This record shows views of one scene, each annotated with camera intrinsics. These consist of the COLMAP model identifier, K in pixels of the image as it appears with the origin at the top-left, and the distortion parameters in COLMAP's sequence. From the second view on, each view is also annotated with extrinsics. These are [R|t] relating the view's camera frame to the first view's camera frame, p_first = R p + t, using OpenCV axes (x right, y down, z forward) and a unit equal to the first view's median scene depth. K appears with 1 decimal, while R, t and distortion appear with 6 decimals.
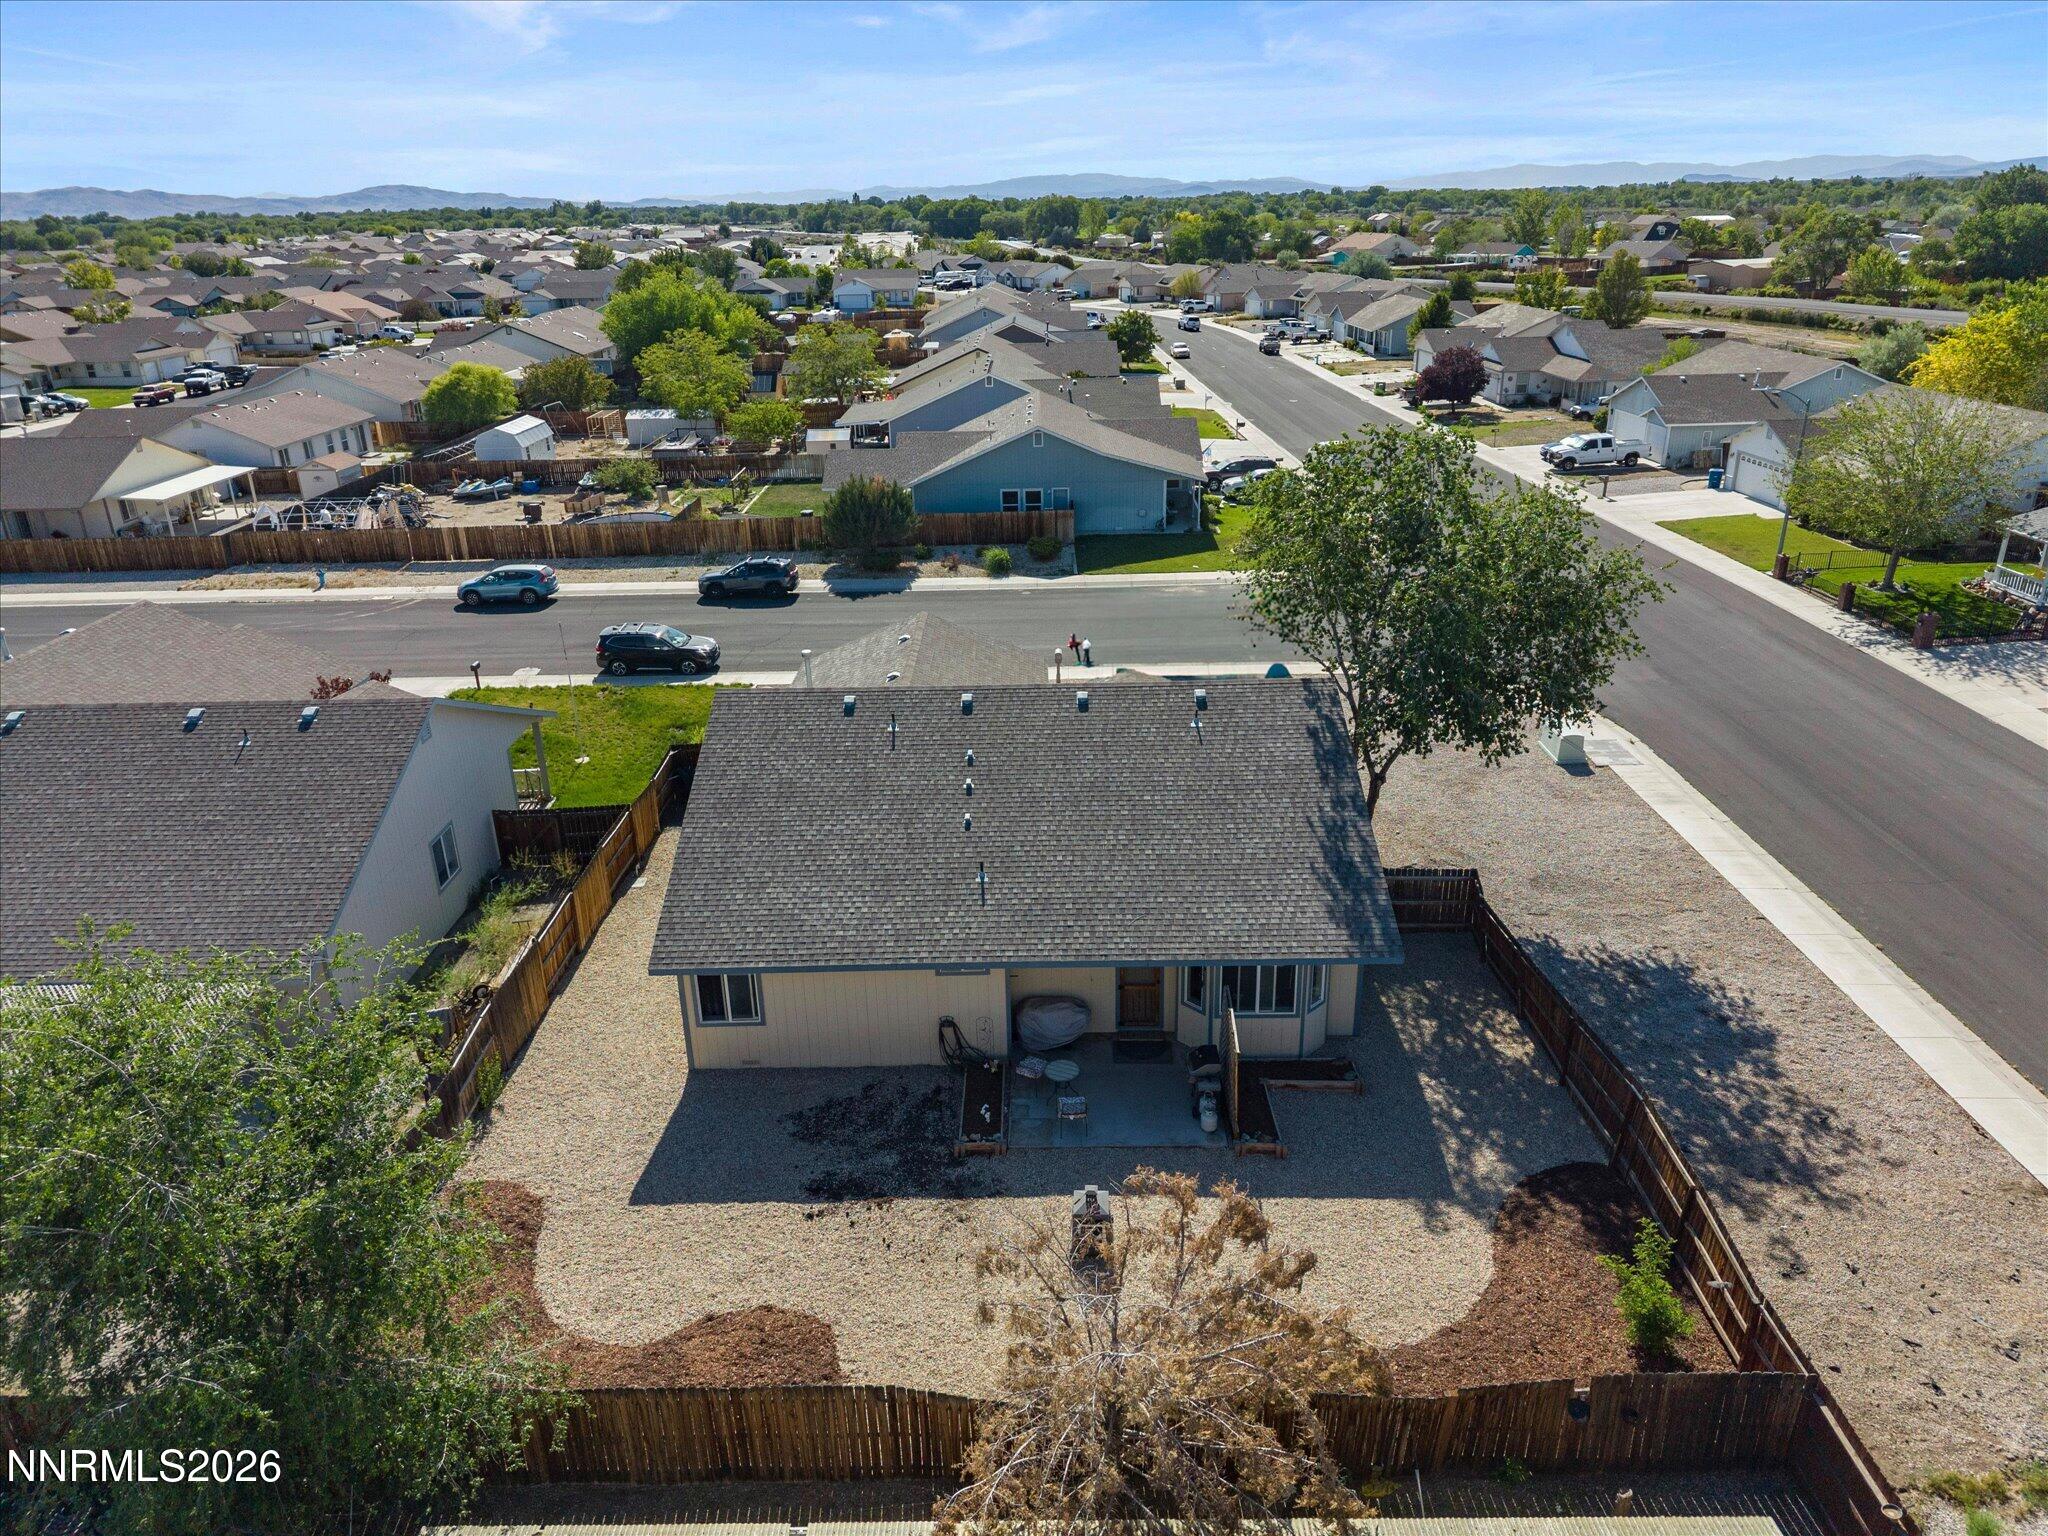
lens RADIAL K [[1367.2, 0, 1025.9], [0, 1367.2, 776.3], [0, 0, 1]] dist [0.028122, -0.031759]
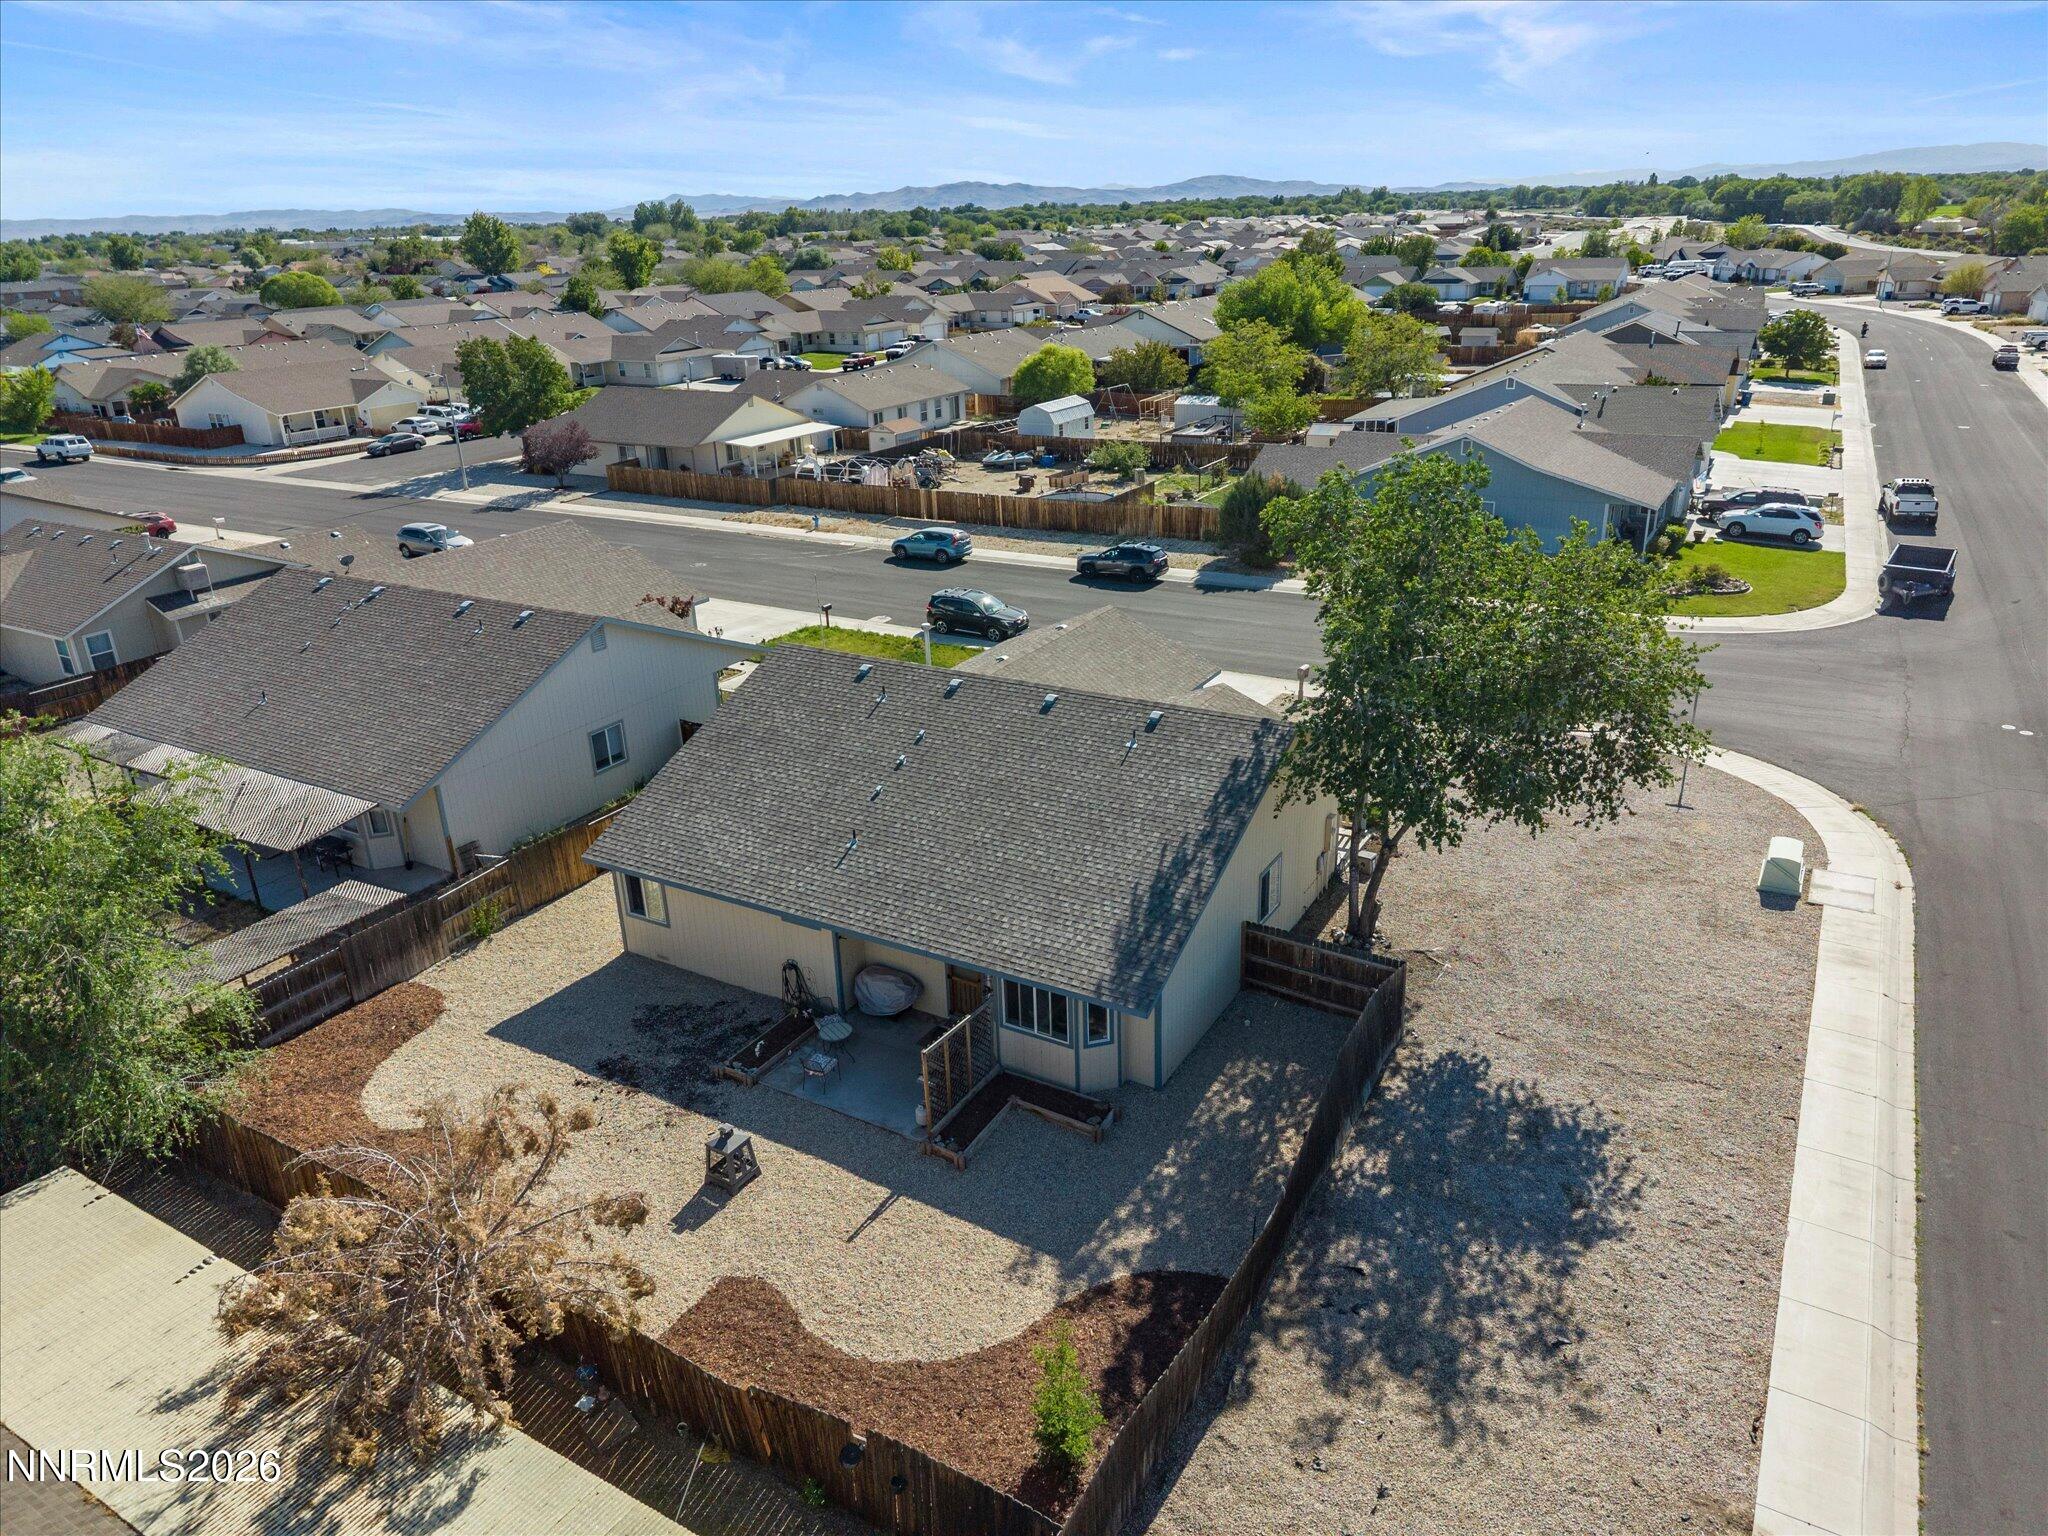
lens RADIAL K [[1367.2, 0, 1025.9], [0, 1367.2, 776.3], [0, 0, 1]] dist [0.028122, -0.031759]
pose [[0.864728, 0.185553, -0.466708, 0.236159], [-0.181168, 0.981929, 0.054722, -0.025175], [0.468427, 0.037233, 0.882717, 0.045700]]
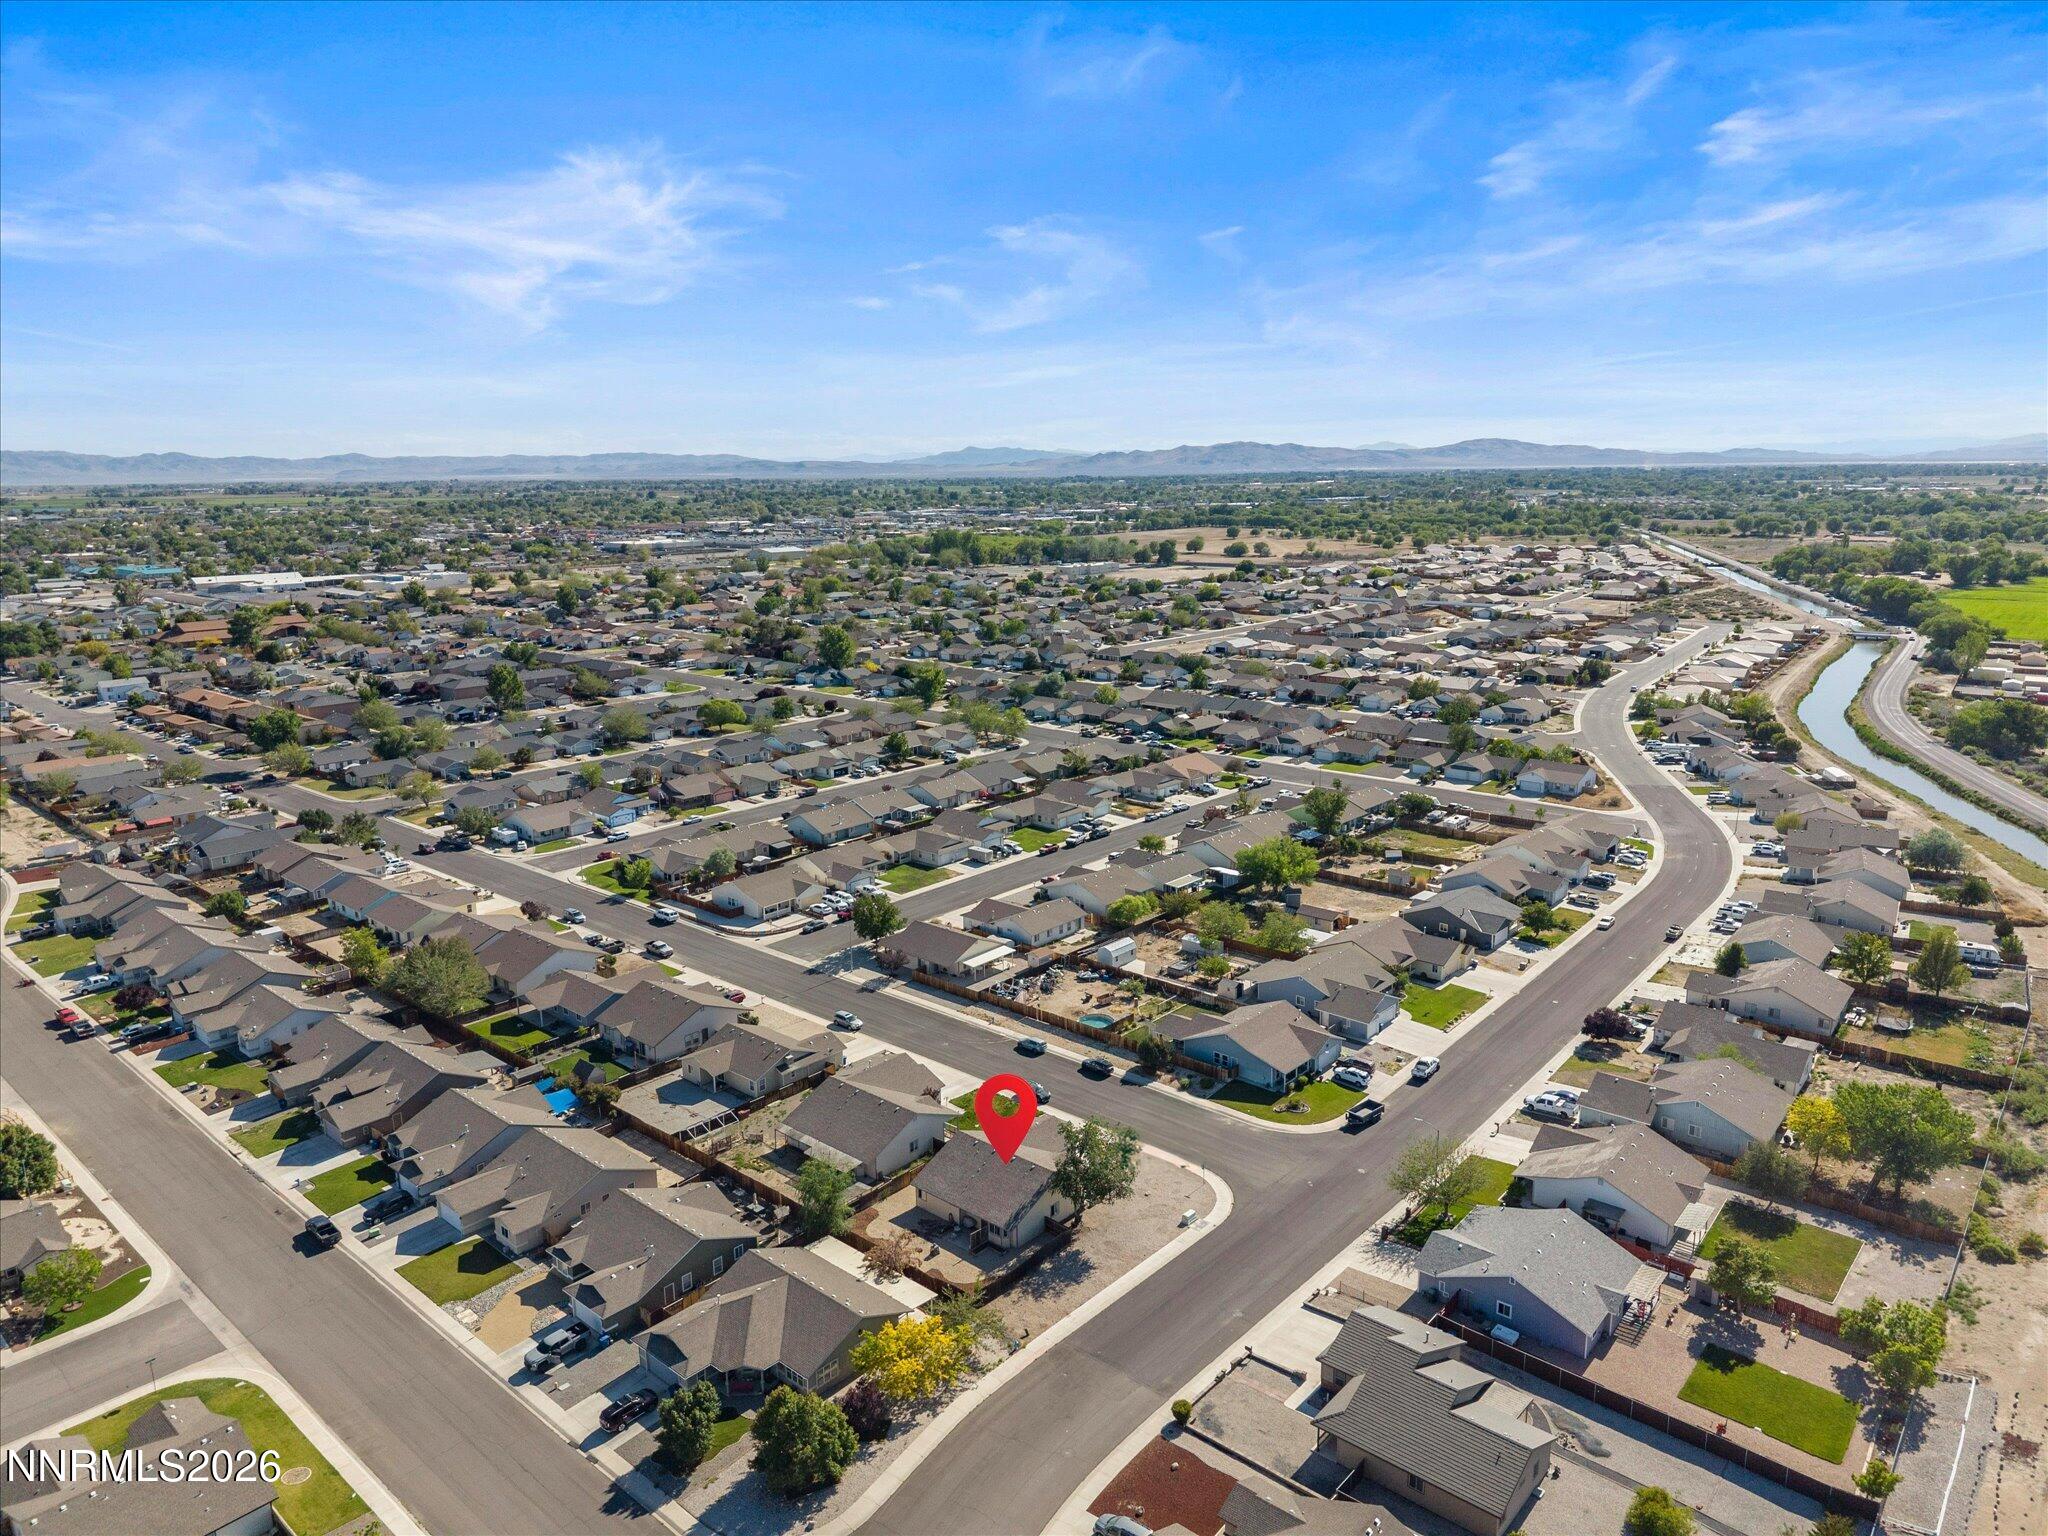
lens RADIAL K [[1354.5, 0, 1024.0], [0, 1354.5, 768.0], [0, 0, 1]] dist [0.105554, -0.140045]
pose [[0.752412, 0.152483, -0.640800, 1.288856], [-0.257649, 0.963457, -0.073264, -0.456962], [0.606212, 0.220227, 0.764204, -1.269862]]
